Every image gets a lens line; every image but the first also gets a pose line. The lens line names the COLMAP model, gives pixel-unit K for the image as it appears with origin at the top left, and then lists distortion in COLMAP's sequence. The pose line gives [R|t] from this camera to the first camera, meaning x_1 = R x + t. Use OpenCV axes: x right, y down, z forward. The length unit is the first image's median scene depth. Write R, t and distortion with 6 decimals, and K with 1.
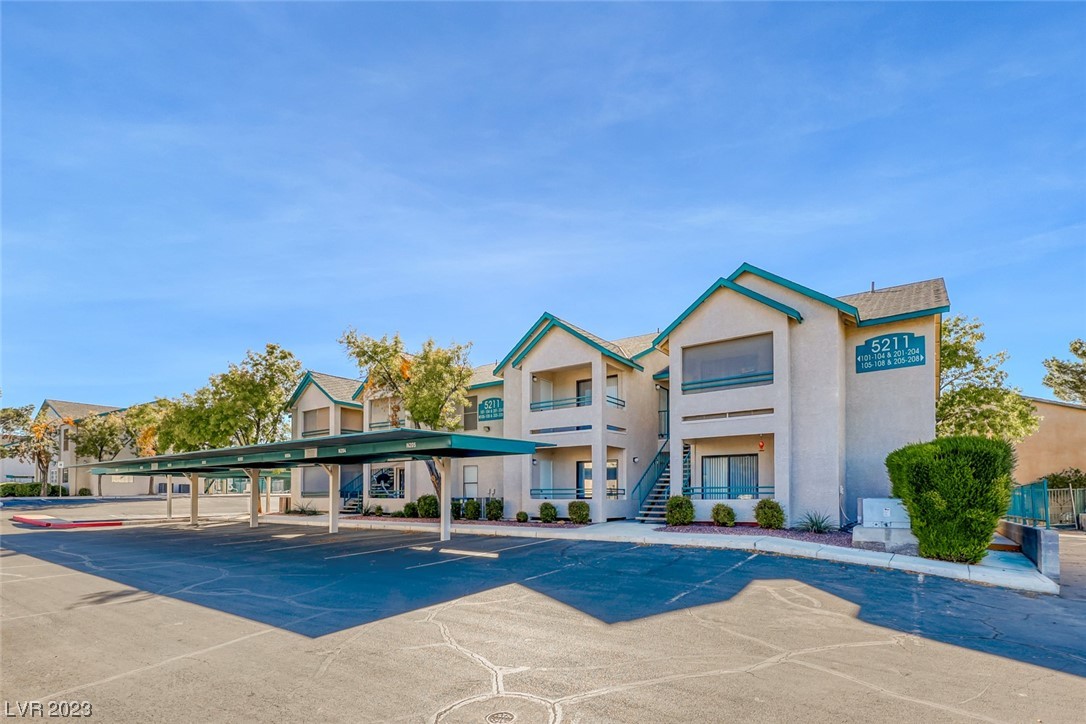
lens RADIAL K [[384.7, 0, 543.0], [0, 384.7, 362.0], [0, 0, 1]] dist [0.013522, -0.000035]
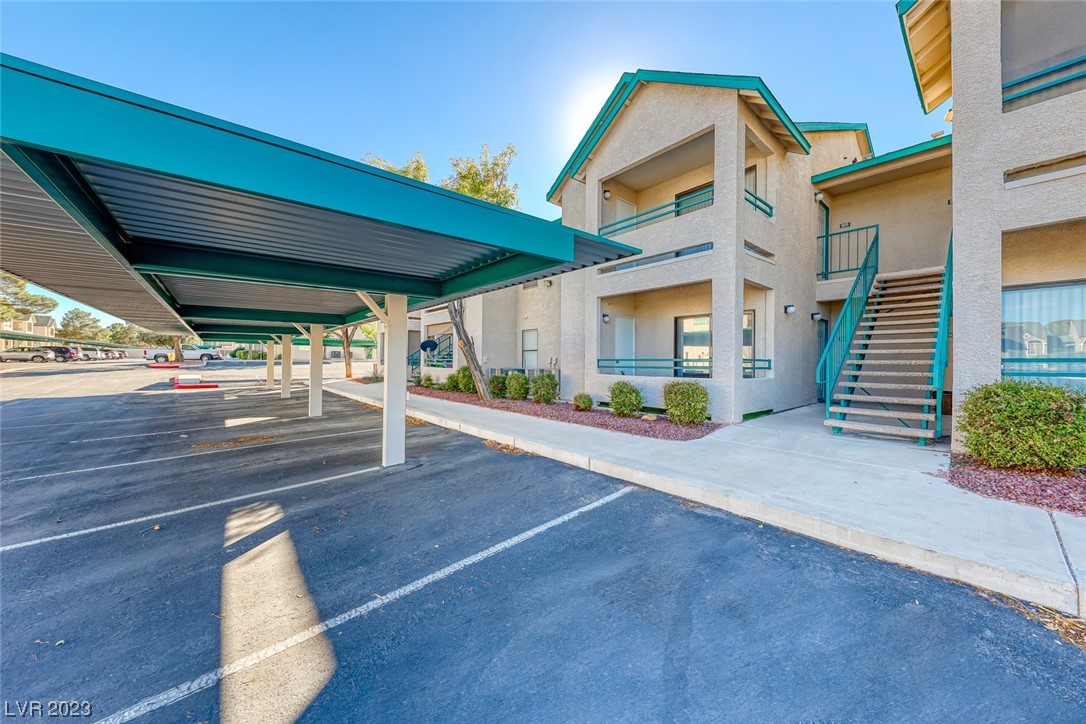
lens RADIAL K [[375.4, 0, 544.4], [0, 375.4, 350.1], [0, 0, 1]] dist [-0.000193, -0.000151]
pose [[0.976279, 0.000016, -0.216518, 0.014206], [0.063440, 0.956090, 0.286124, 0.137017], [0.207015, -0.293073, 0.933409, 0.420412]]
